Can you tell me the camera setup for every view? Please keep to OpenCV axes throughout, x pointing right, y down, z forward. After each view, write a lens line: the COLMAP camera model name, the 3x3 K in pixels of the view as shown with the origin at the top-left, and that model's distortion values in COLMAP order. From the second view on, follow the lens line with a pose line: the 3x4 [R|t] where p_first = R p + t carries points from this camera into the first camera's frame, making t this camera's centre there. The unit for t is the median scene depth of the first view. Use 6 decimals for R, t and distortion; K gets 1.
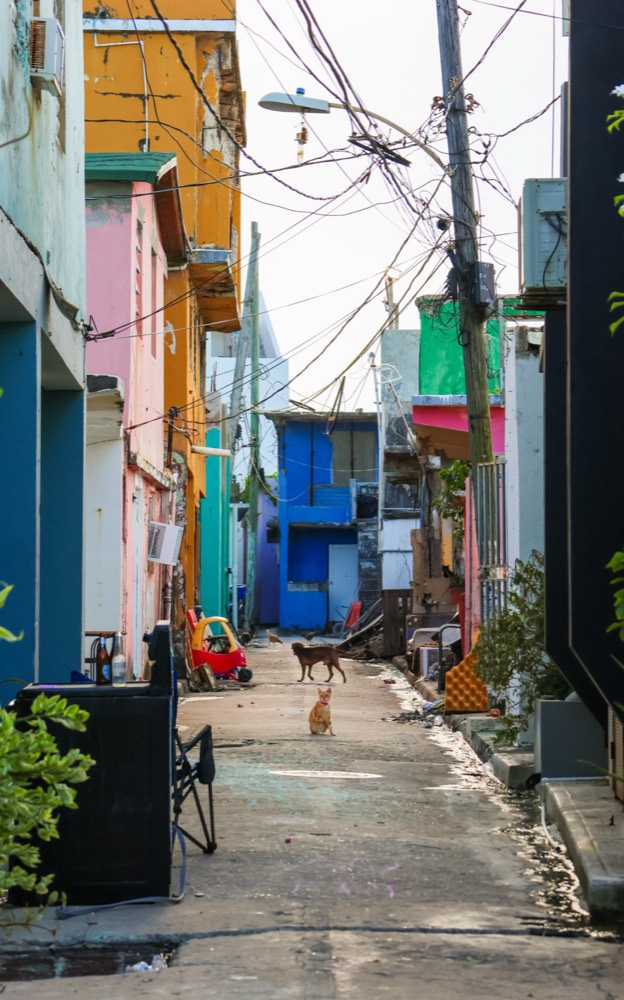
lens RADIAL K [[3626.5, 0, 312.4], [0, 3626.5, 500.1], [0, 0, 1]] dist [-0.095841, 0.000000]
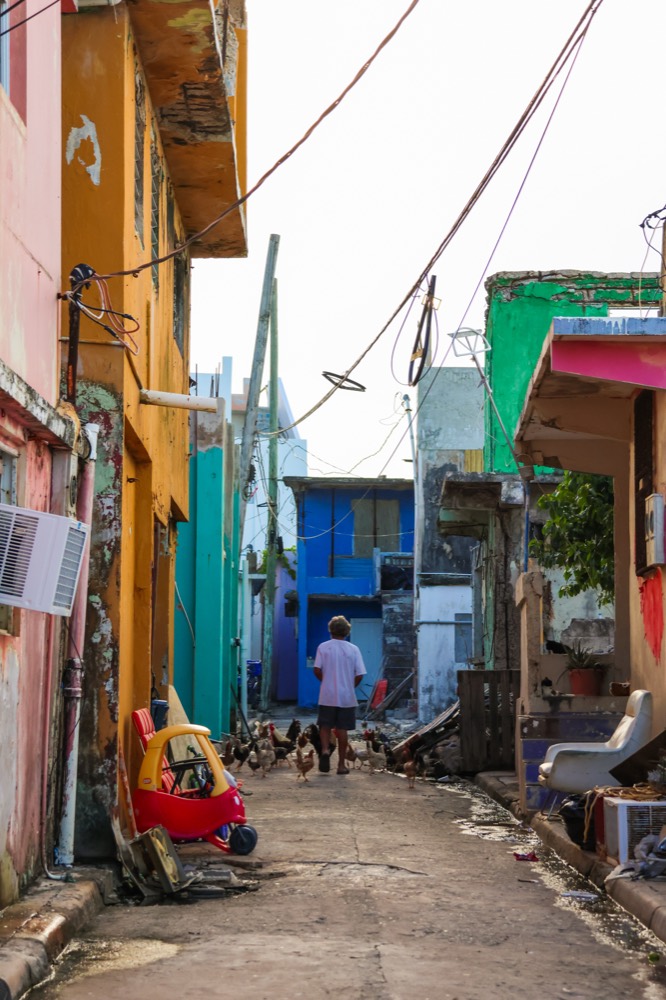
lens RADIAL K [[2561.9, 0, 247.1], [0, 2561.9, 448.6], [0, 0, 1]] dist [0.347893, 0.000000]
pose [[0.999614, 0.004707, -0.027384, -0.004587], [-0.006304, 0.998266, -0.058529, 0.008034], [0.027061, 0.058679, 0.997910, 0.353040]]
